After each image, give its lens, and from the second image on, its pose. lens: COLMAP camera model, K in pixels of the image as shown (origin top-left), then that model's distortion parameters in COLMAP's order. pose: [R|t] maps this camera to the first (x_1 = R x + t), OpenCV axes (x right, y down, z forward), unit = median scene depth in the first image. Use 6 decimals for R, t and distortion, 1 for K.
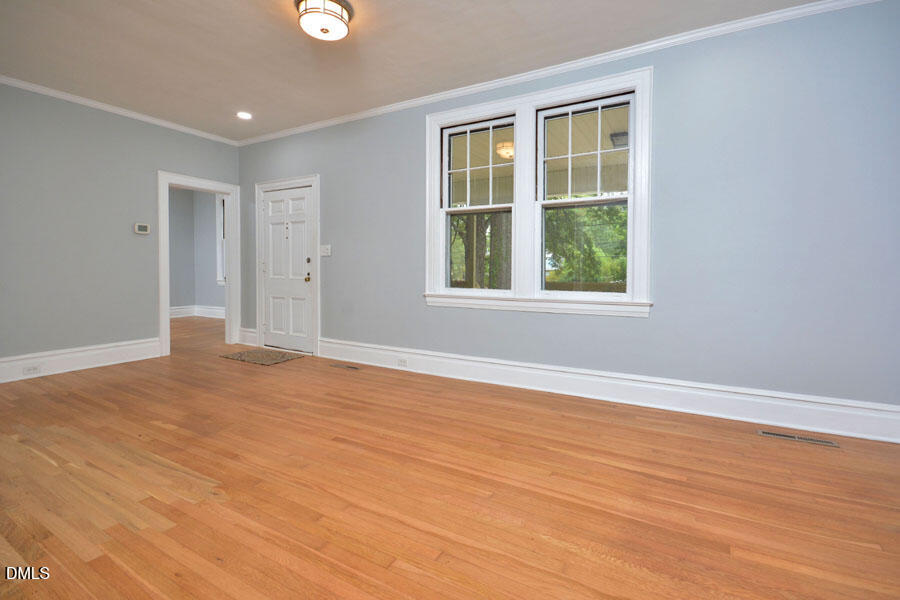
lens RADIAL K [[413.0, 0, 438.7], [0, 413.0, 278.6], [0, 0, 1]] dist [-0.000011, -0.005037]
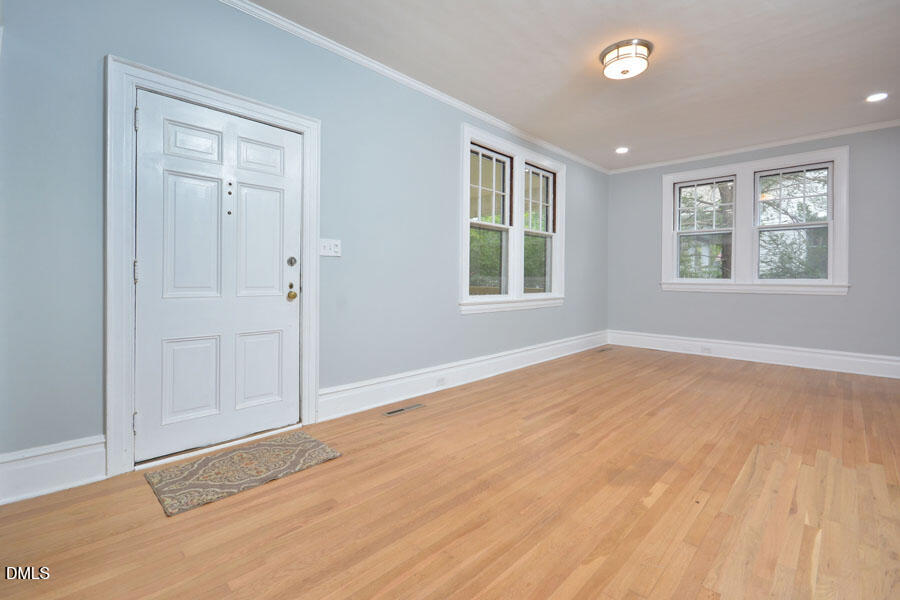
lens RADIAL K [[413.0, 0, 446.7], [0, 413.0, 281.1], [0, 0, 1]] dist [-0.000011, -0.005037]
pose [[0.236040, -0.010666, 0.971685, -1.084841], [0.014309, 0.999869, 0.007500, -0.024867], [-0.971638, 0.012134, 0.236161, 0.877643]]
